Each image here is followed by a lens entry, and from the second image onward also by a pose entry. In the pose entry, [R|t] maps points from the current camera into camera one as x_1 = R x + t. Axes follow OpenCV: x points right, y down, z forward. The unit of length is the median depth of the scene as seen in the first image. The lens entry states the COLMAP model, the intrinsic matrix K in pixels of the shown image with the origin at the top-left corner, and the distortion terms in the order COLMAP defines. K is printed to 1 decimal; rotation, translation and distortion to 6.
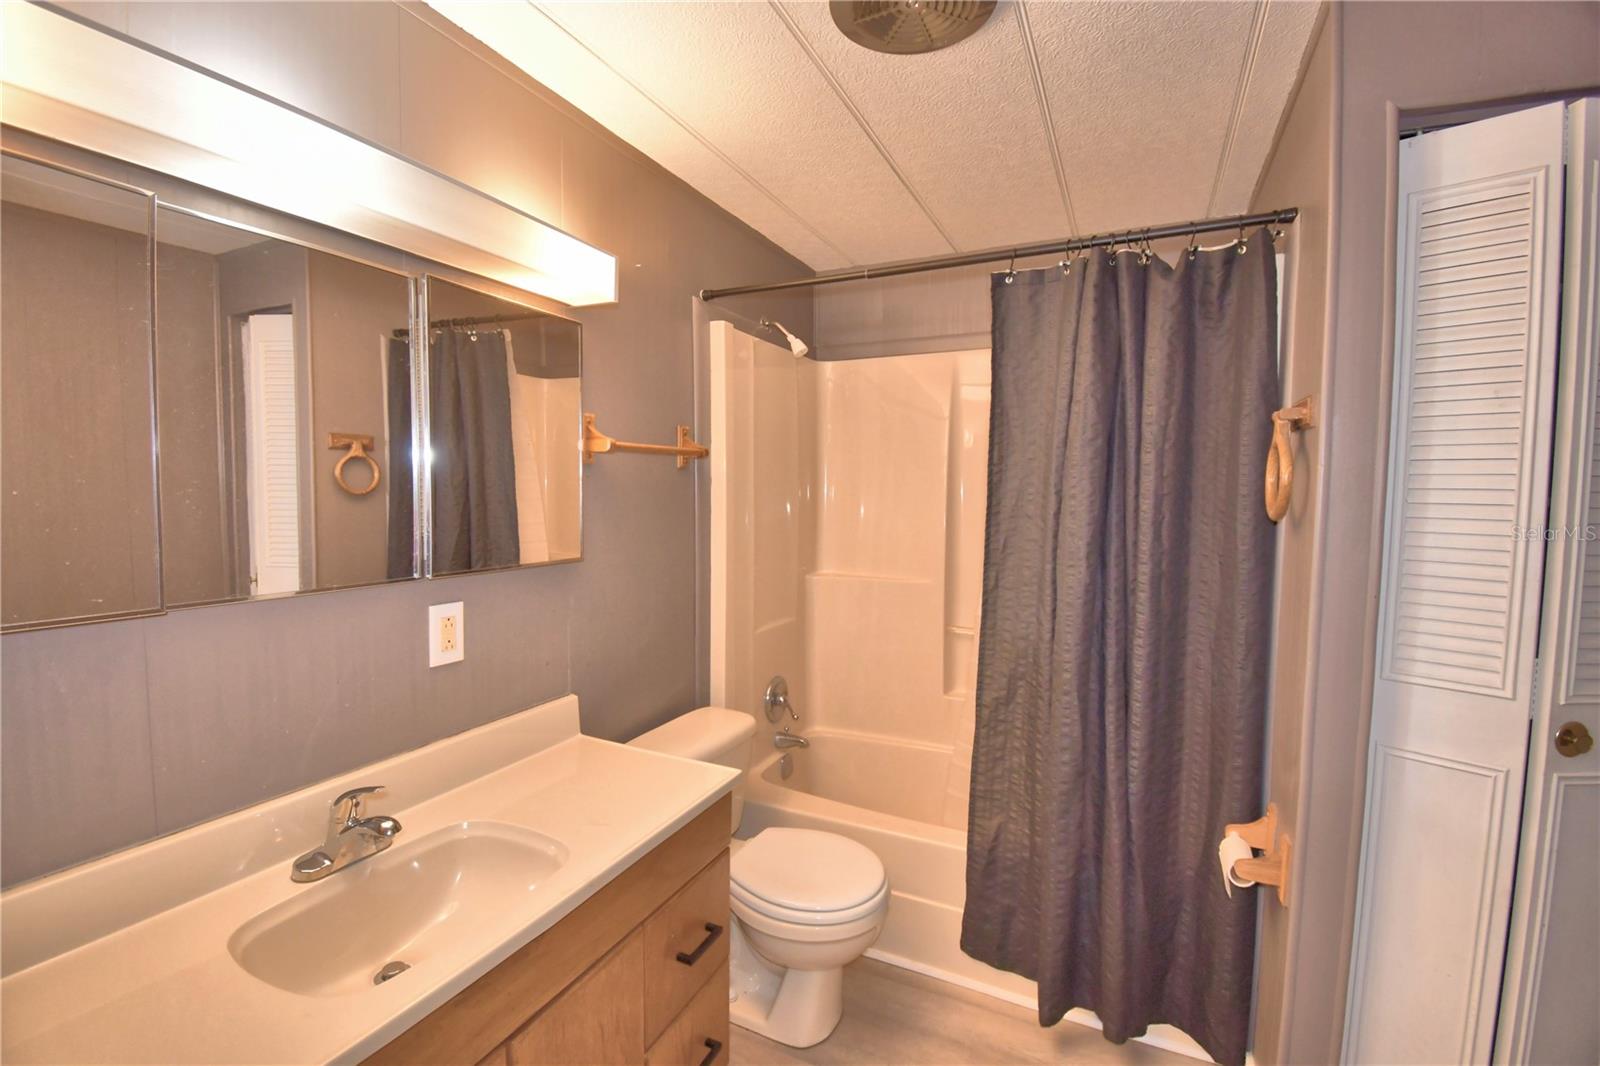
lens RADIAL K [[702.1, 0, 788.1], [0, 702.1, 535.4], [0, 0, 1]] dist [0.021764, -0.026897]
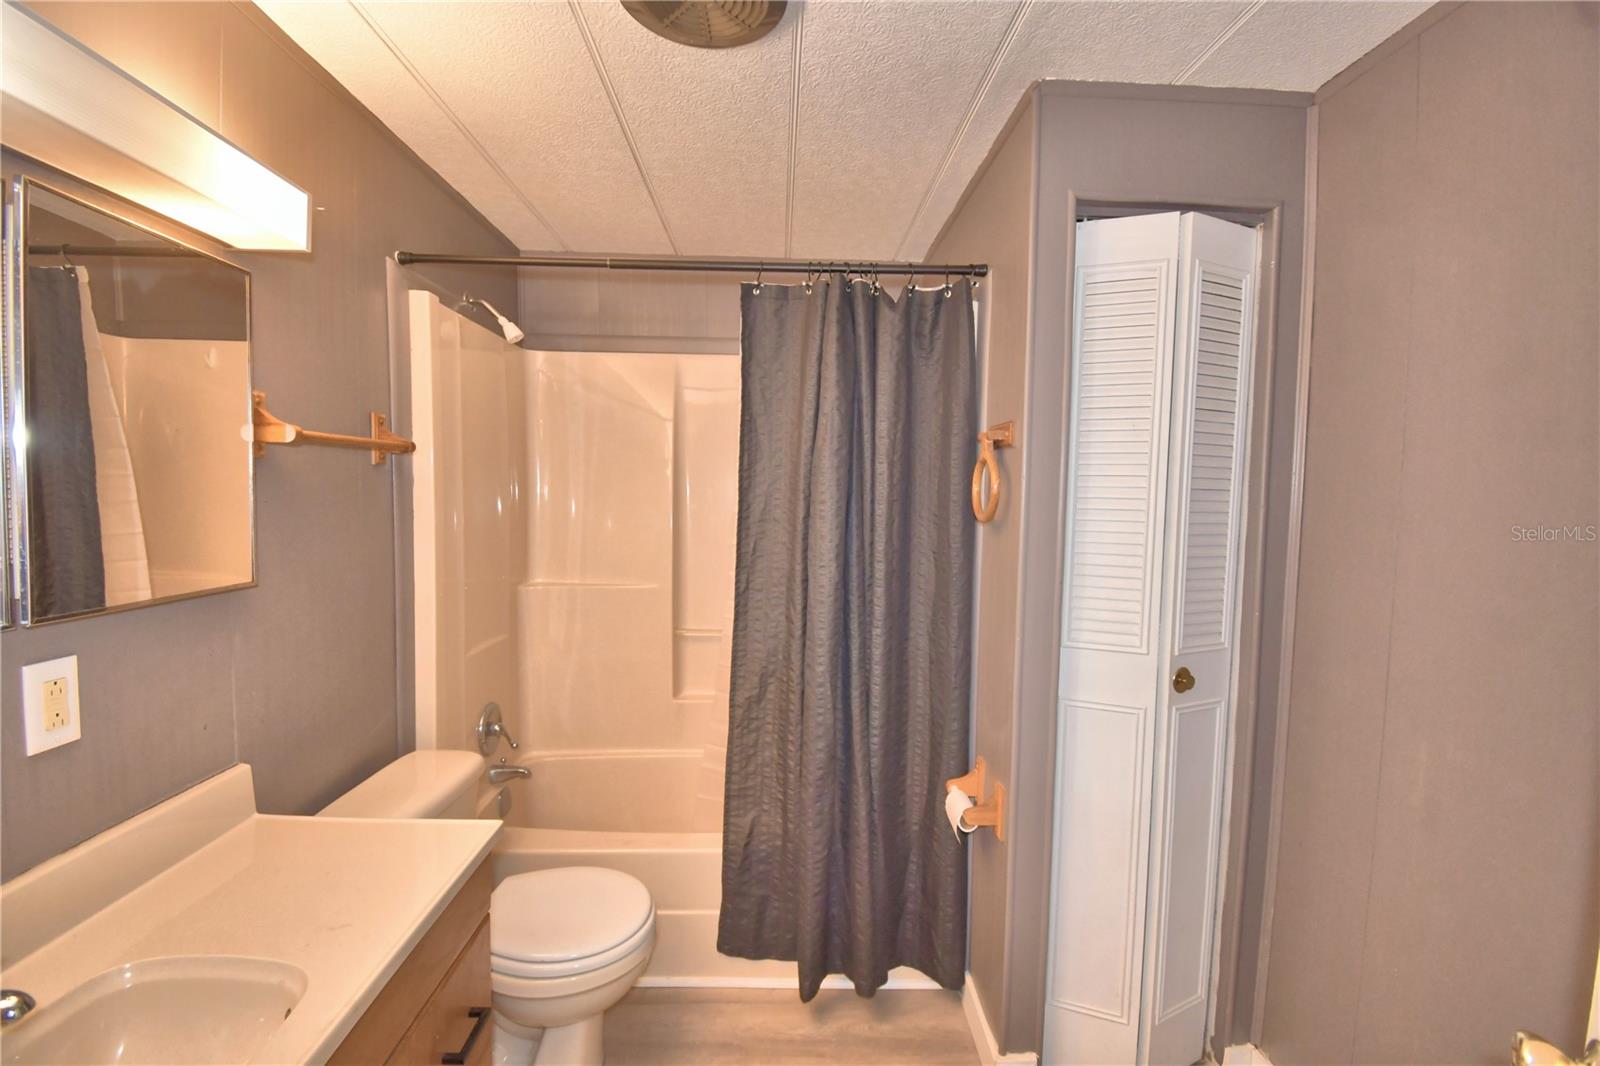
lens RADIAL K [[702.1, 0, 788.1], [0, 702.1, 535.4], [0, 0, 1]] dist [0.021764, -0.026897]
pose [[0.889853, -0.020923, 0.455768, -0.123716], [0.020472, 0.999773, 0.005925, -0.010712], [-0.455788, 0.004058, 0.890079, 0.062674]]
